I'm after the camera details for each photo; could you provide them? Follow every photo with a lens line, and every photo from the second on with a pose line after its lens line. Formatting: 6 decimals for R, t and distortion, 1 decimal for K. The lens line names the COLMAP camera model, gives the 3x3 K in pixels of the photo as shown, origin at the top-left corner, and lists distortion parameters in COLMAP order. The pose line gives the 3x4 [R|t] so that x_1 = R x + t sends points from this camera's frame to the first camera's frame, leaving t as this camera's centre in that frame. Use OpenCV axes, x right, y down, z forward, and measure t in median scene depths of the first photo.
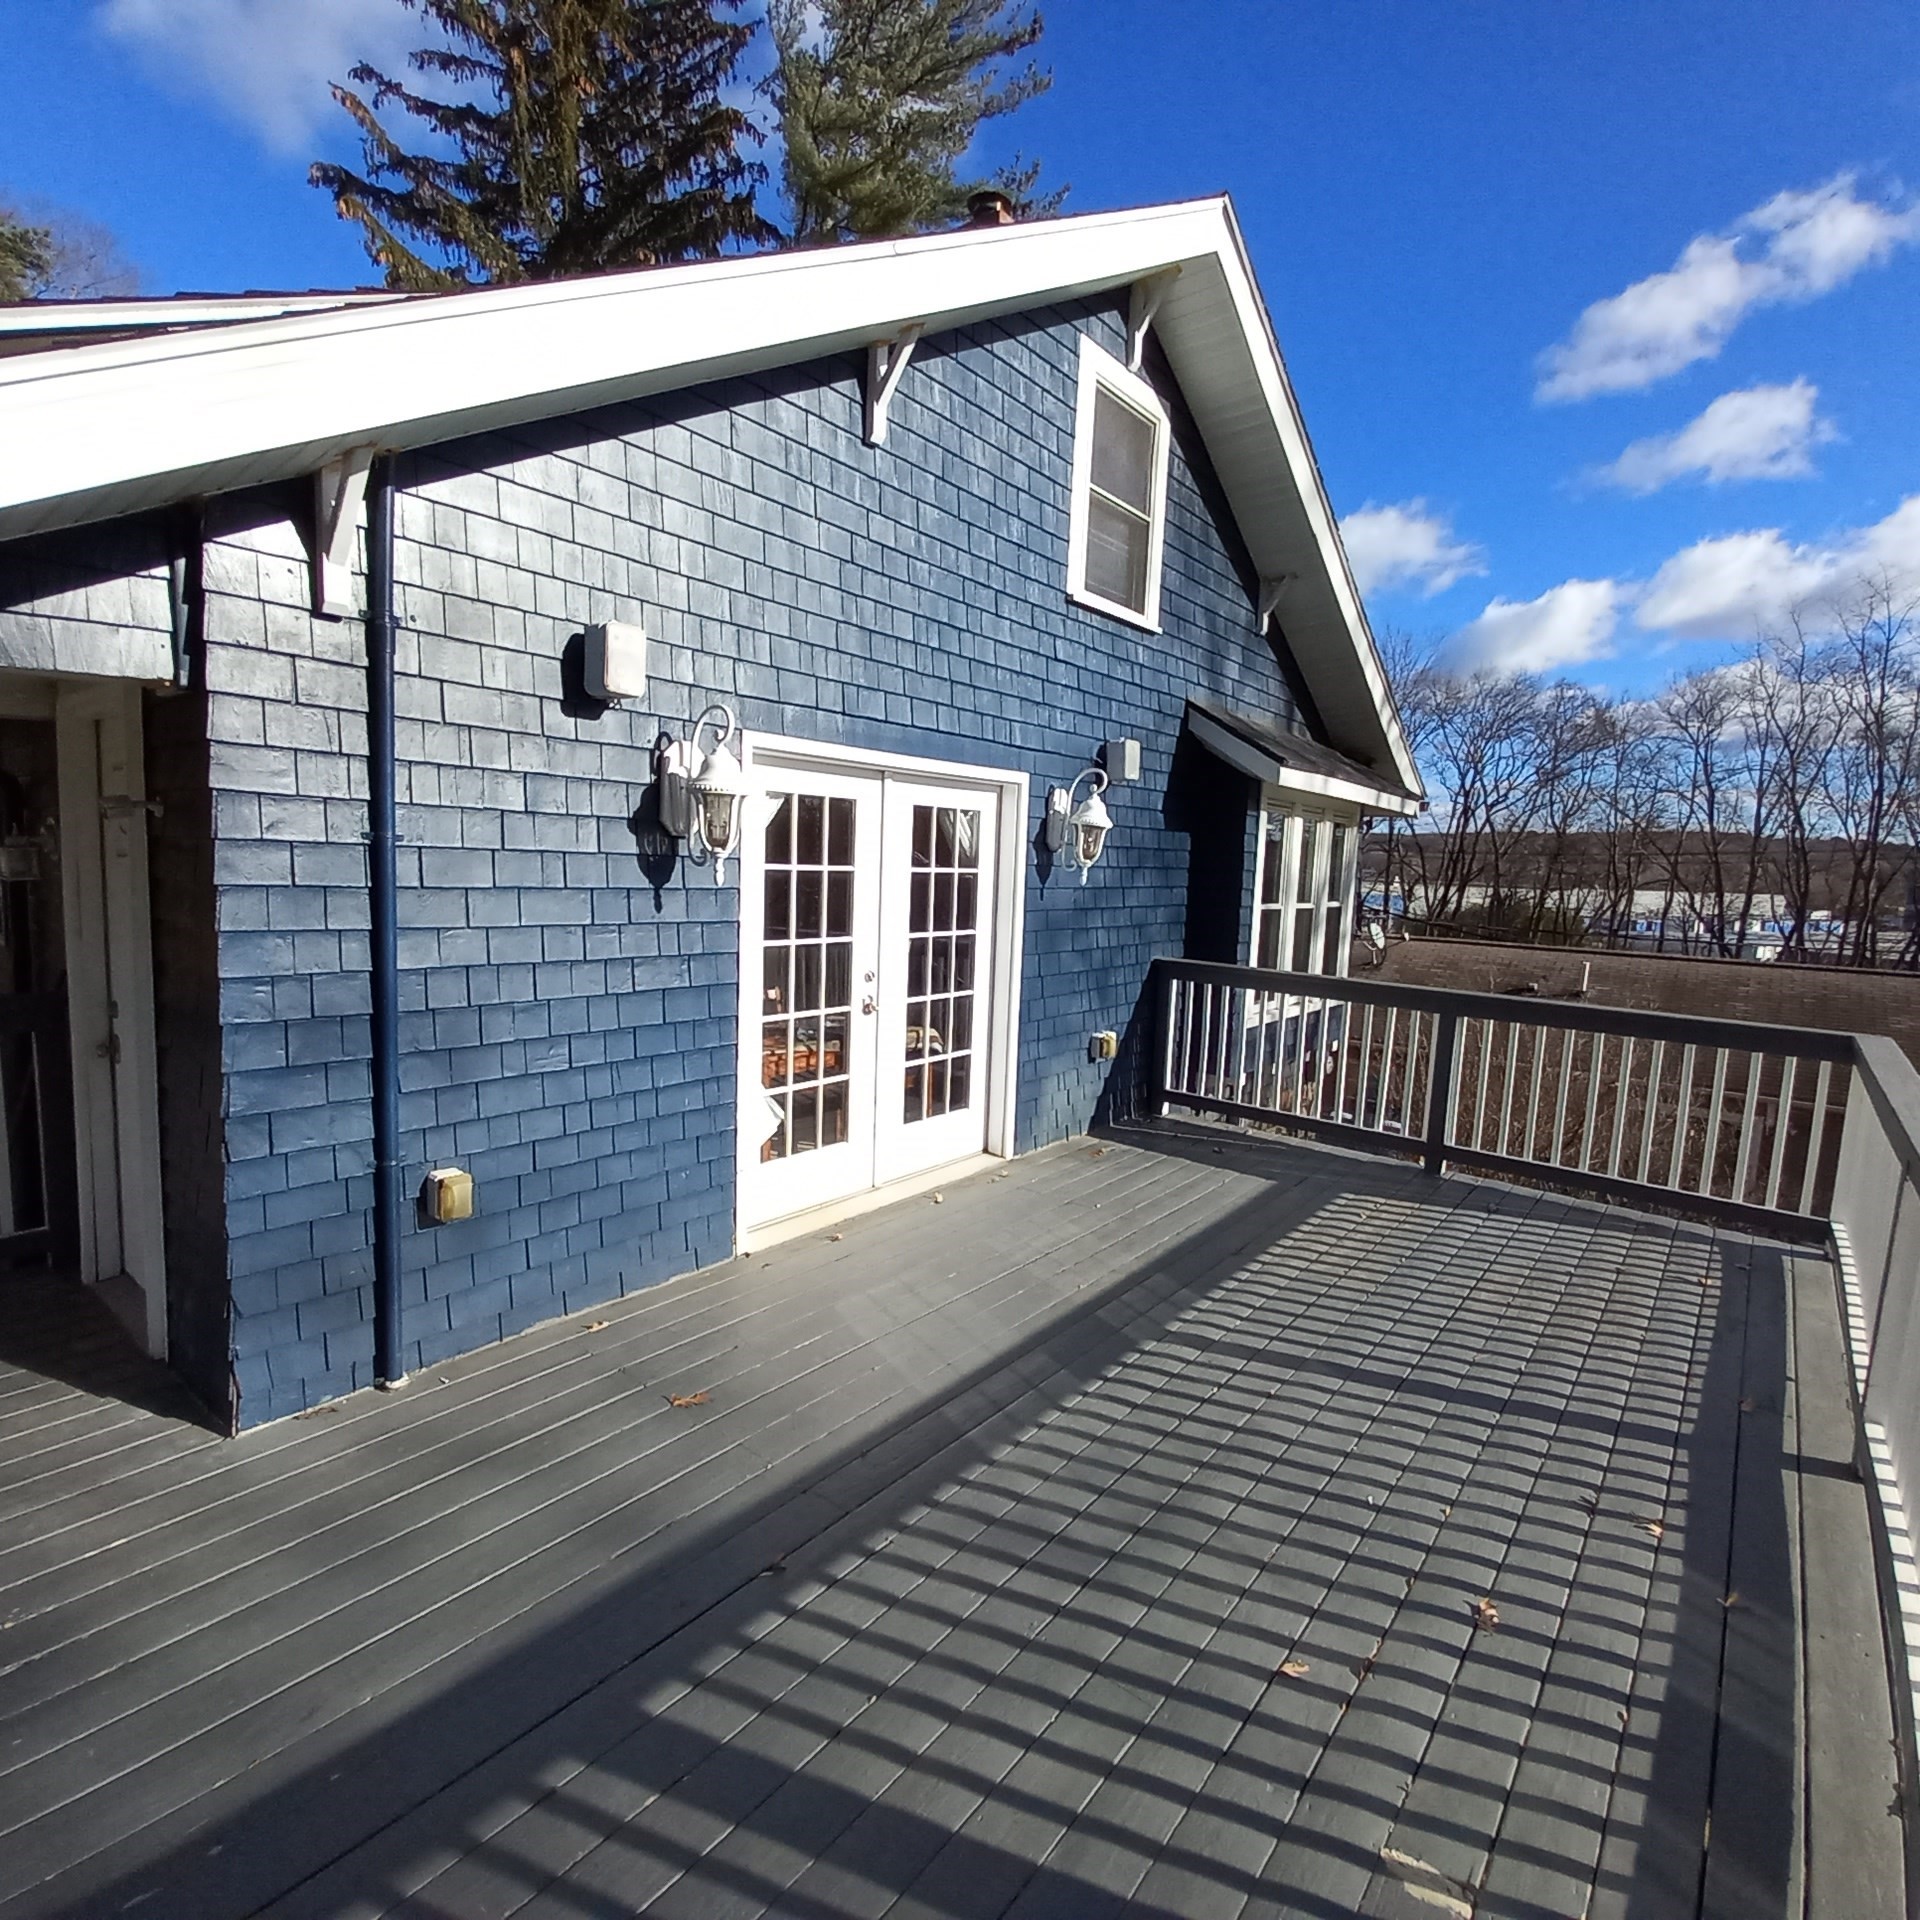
lens RADIAL K [[1005.9, 0, 940.9], [0, 1005.9, 982.5], [0, 0, 1]] dist [0.012589, 0.000545]
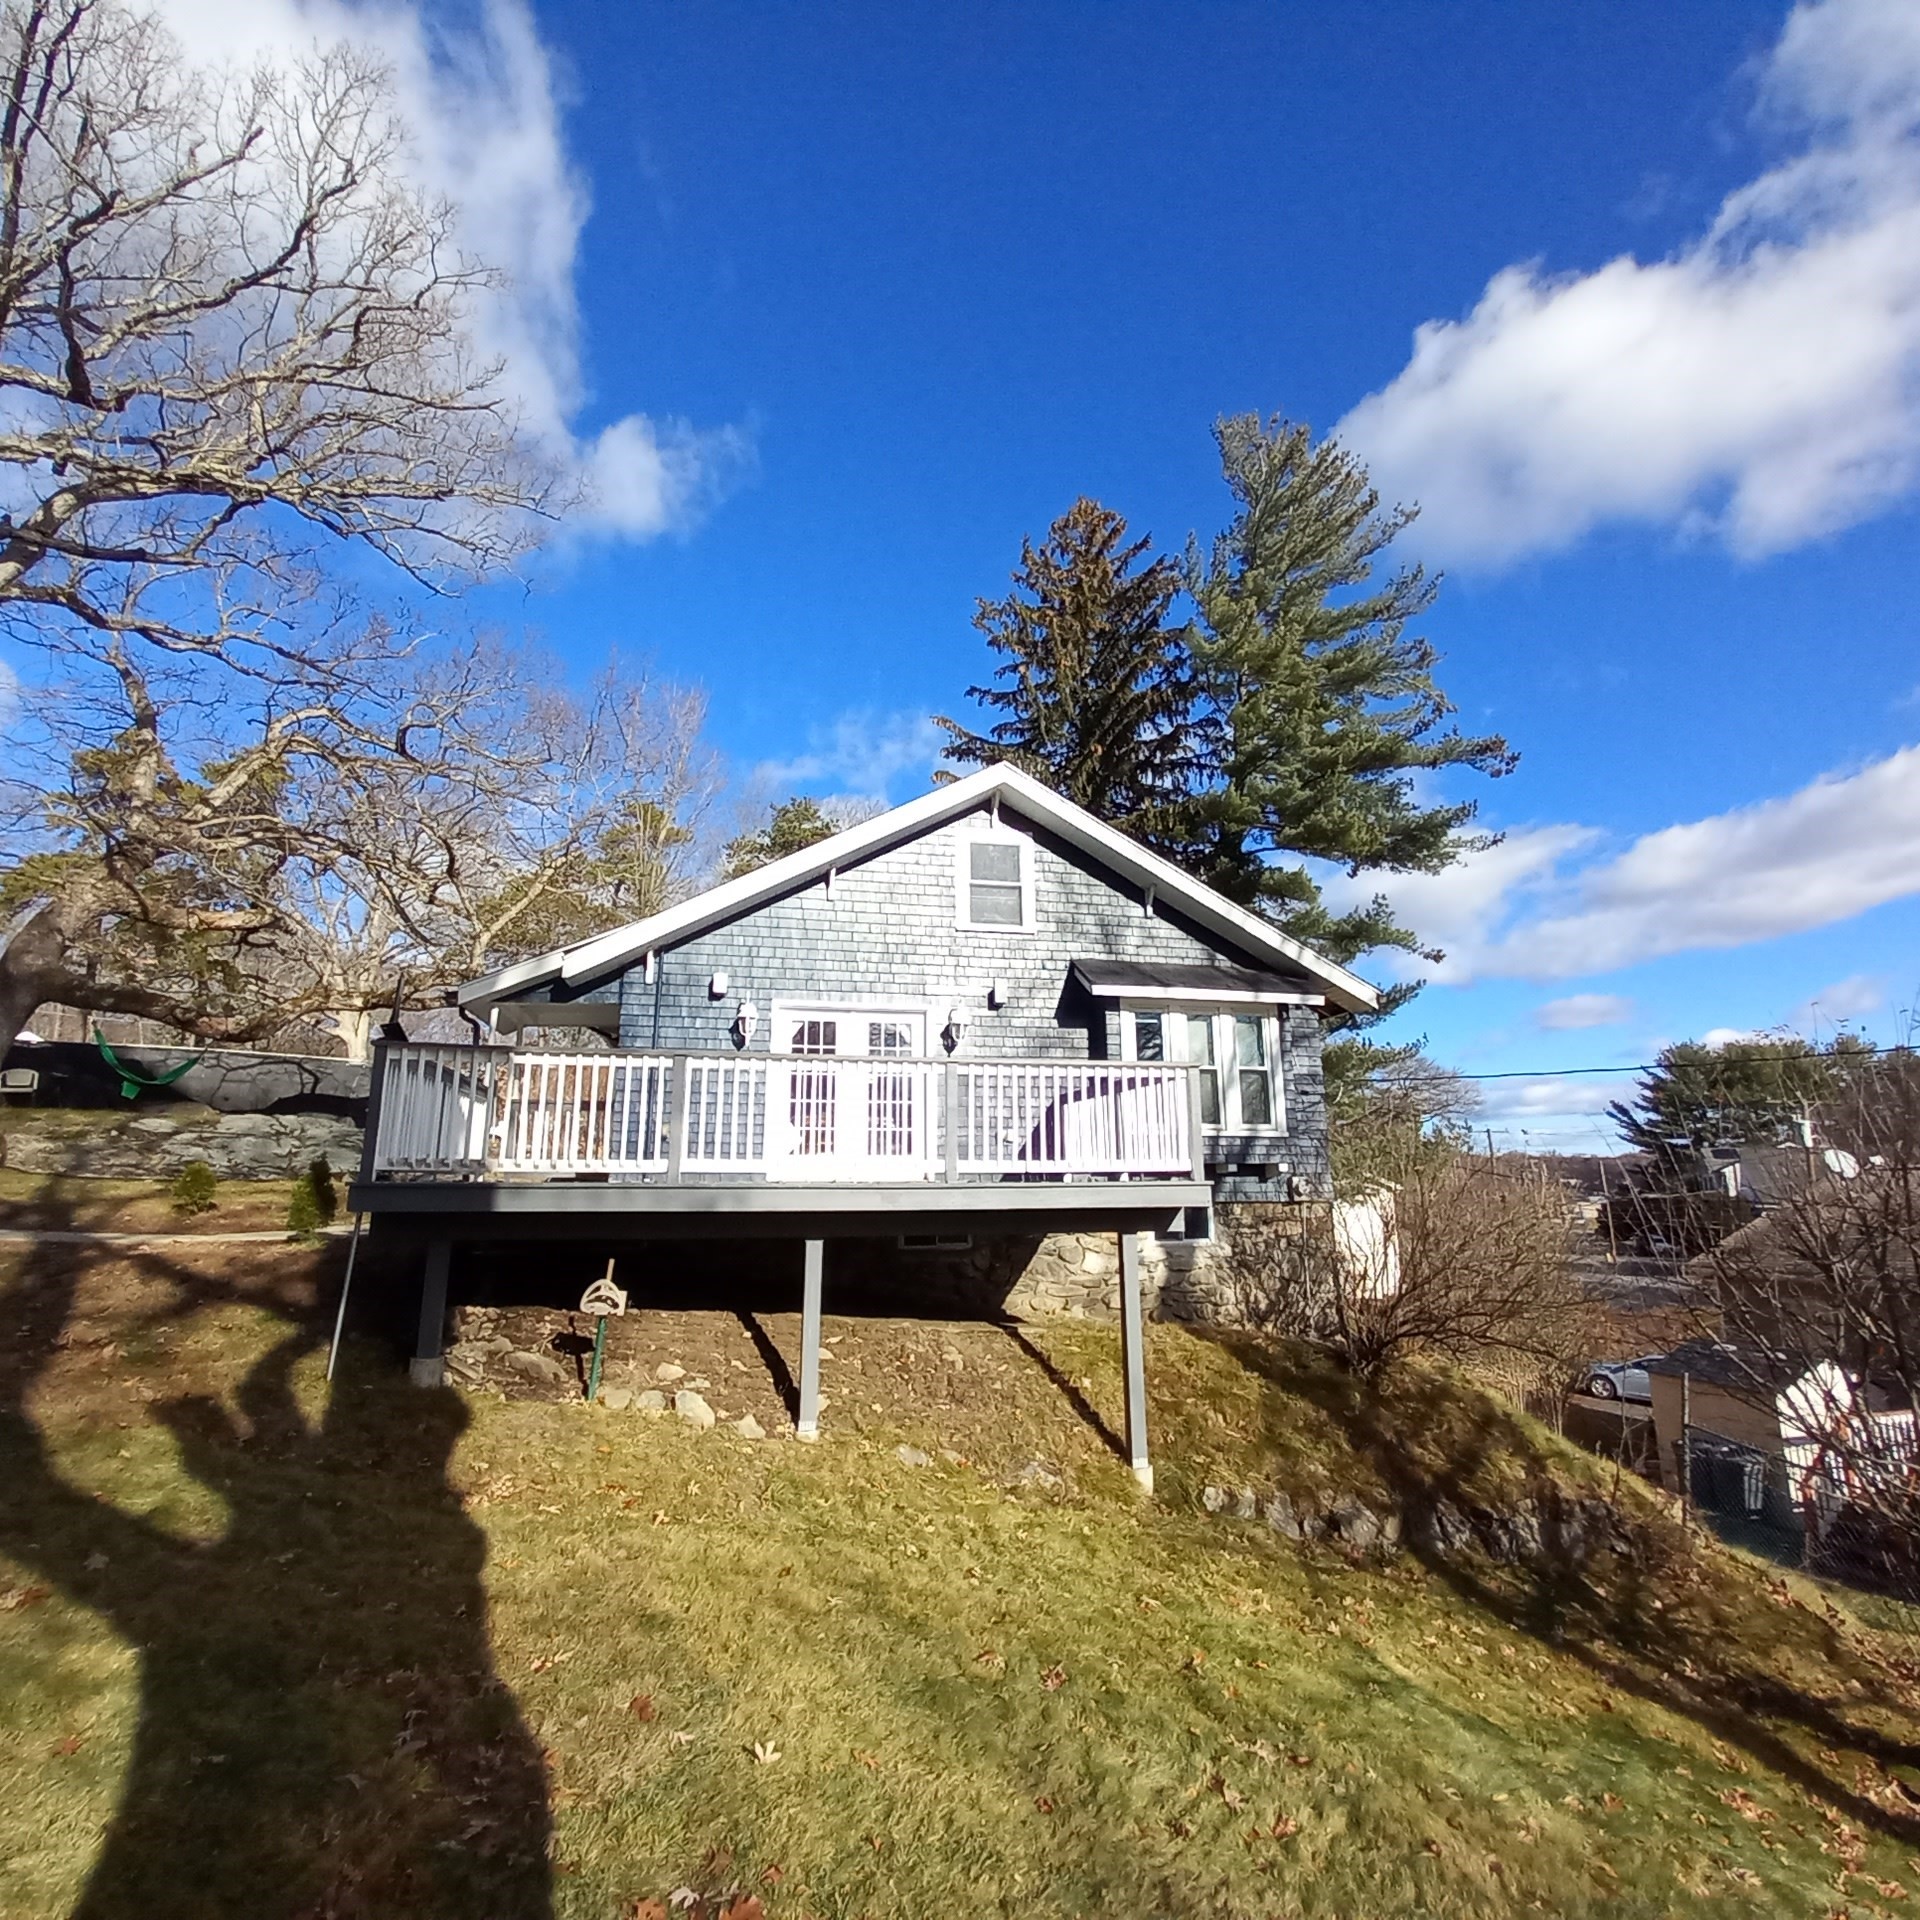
lens RADIAL K [[1005.9, 0, 940.9], [0, 1005.9, 982.5], [0, 0, 1]] dist [0.012589, 0.000545]
pose [[0.814710, -0.176628, -0.552313, 1.613945], [-0.023219, 0.941779, -0.335429, 0.601105], [0.579403, 0.286102, 0.763176, -0.881619]]
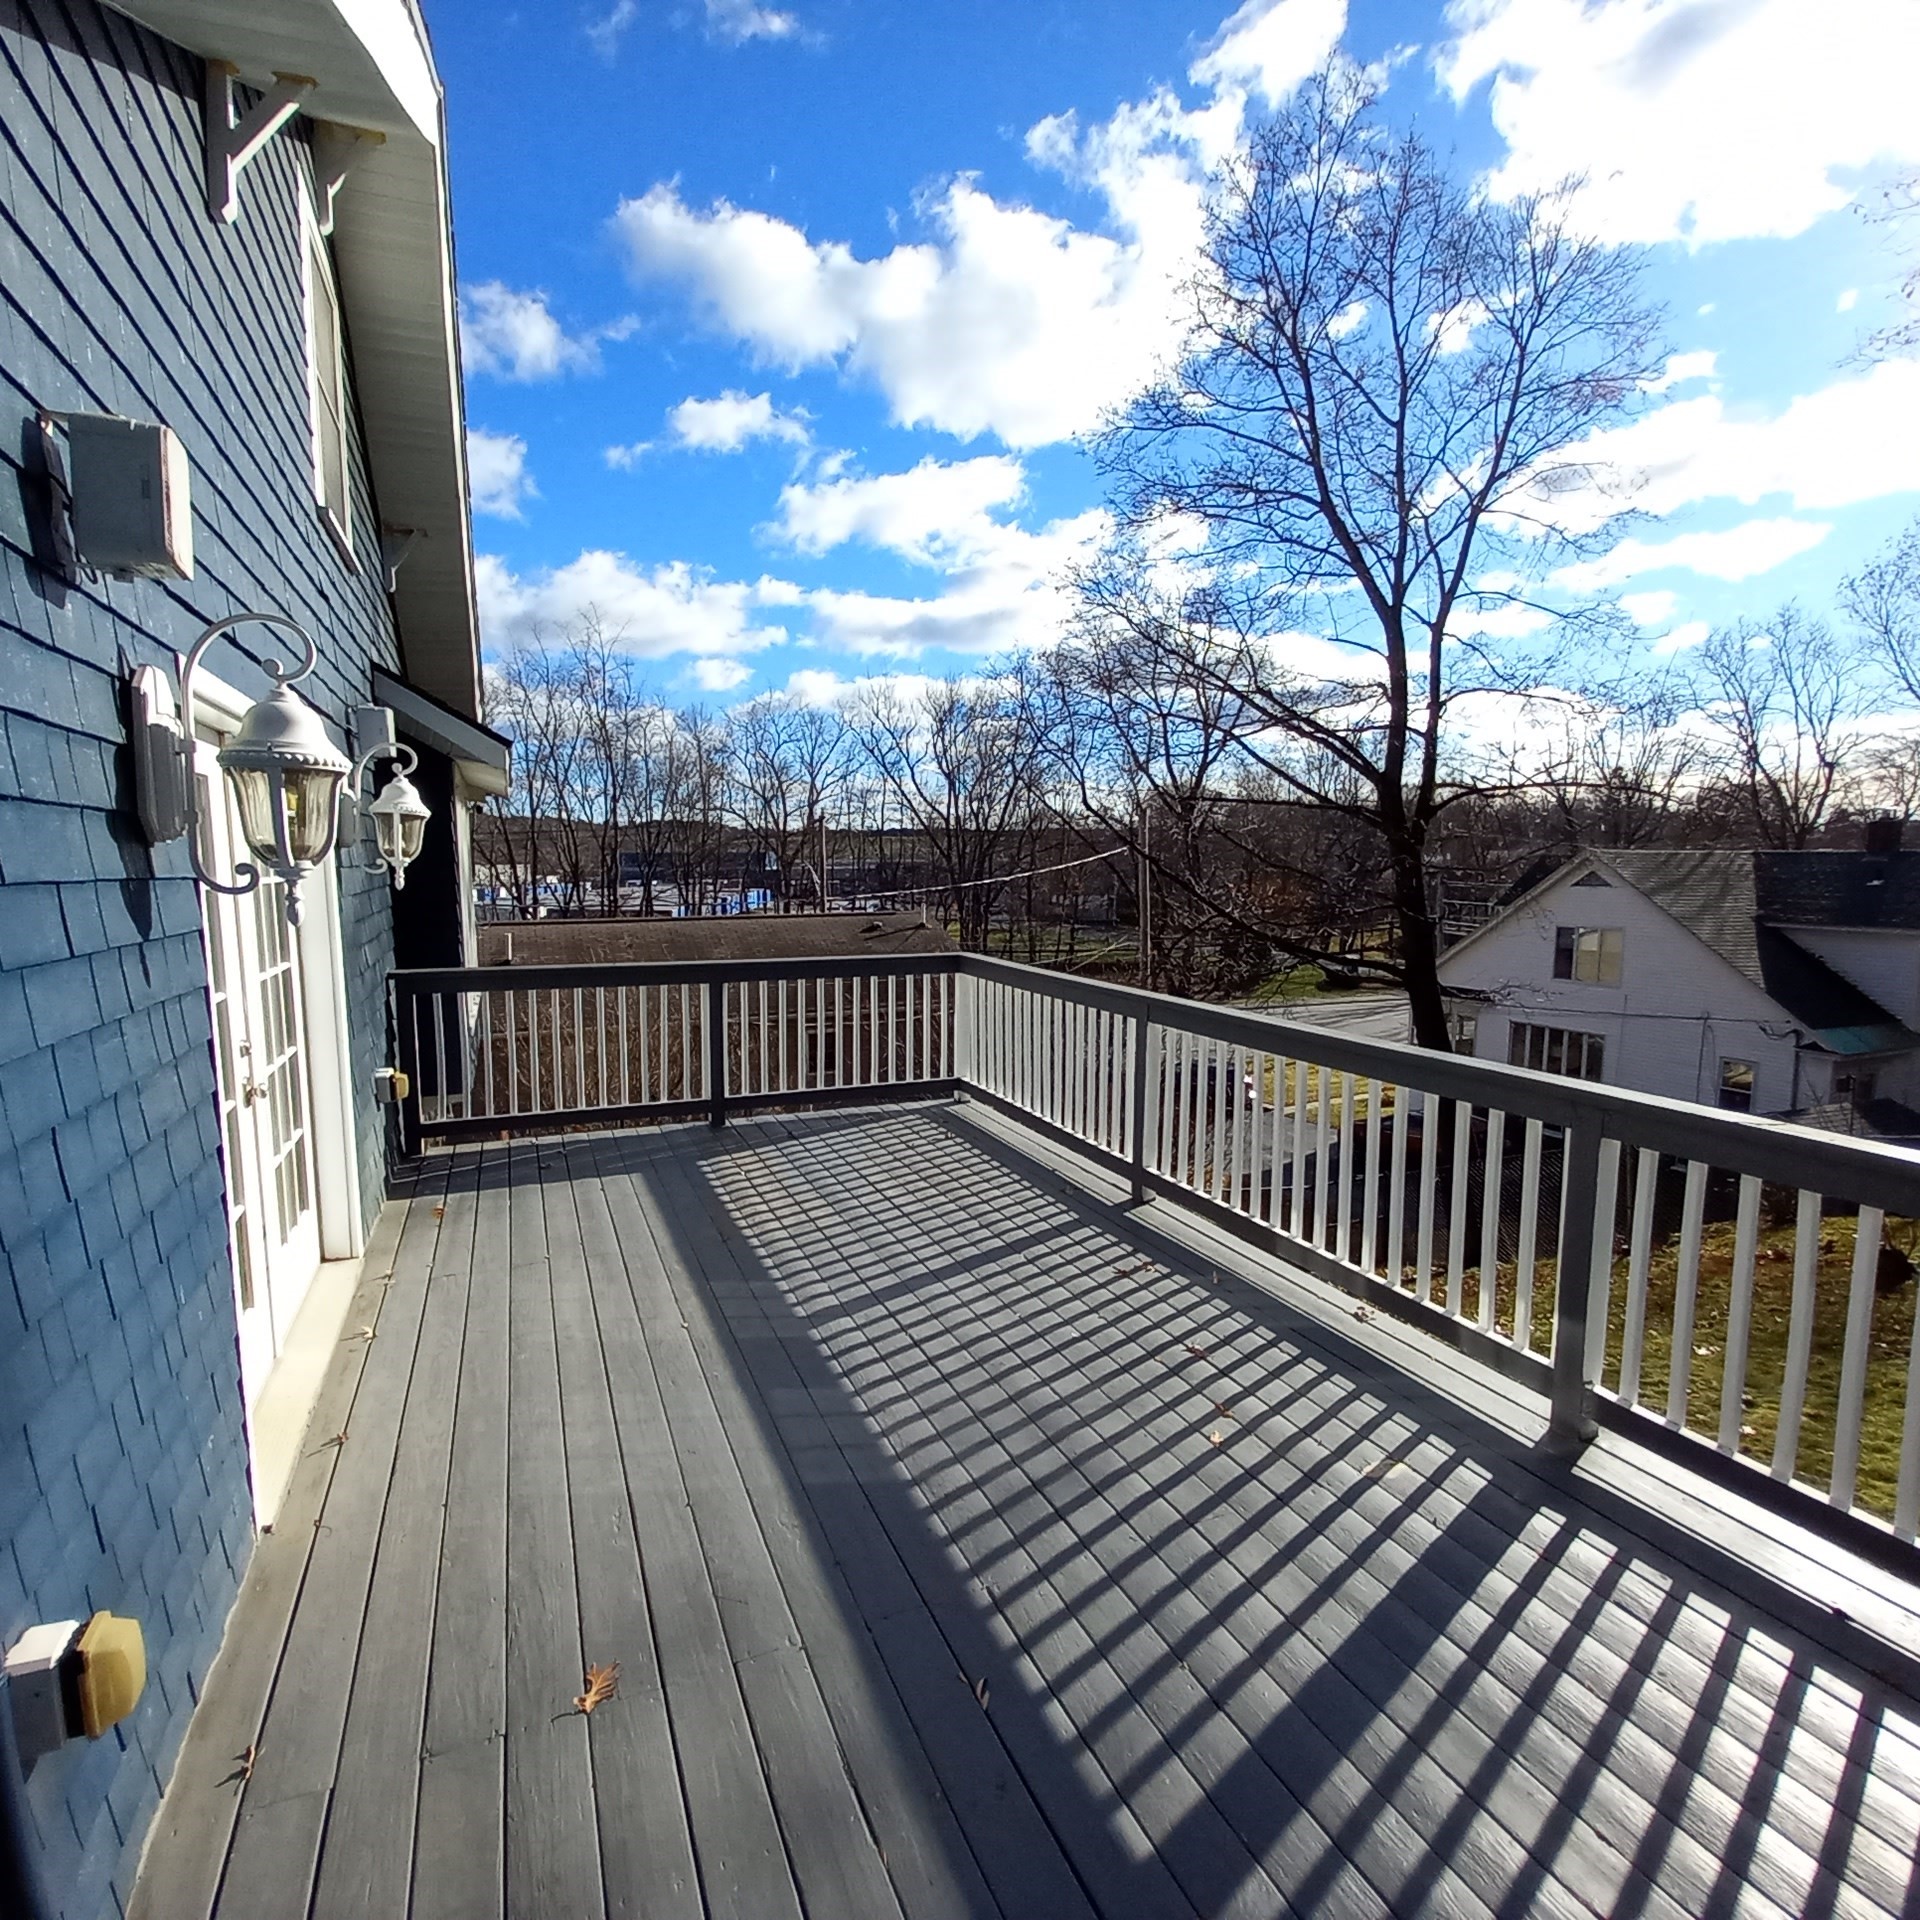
lens RADIAL K [[1005.9, 0, 940.9], [0, 1005.9, 982.5], [0, 0, 1]] dist [0.012589, 0.000545]
pose [[0.458438, -0.143827, 0.877011, -0.456202], [0.124090, 0.987510, 0.097083, -0.058439], [-0.880021, 0.064322, 0.470559, 0.308020]]
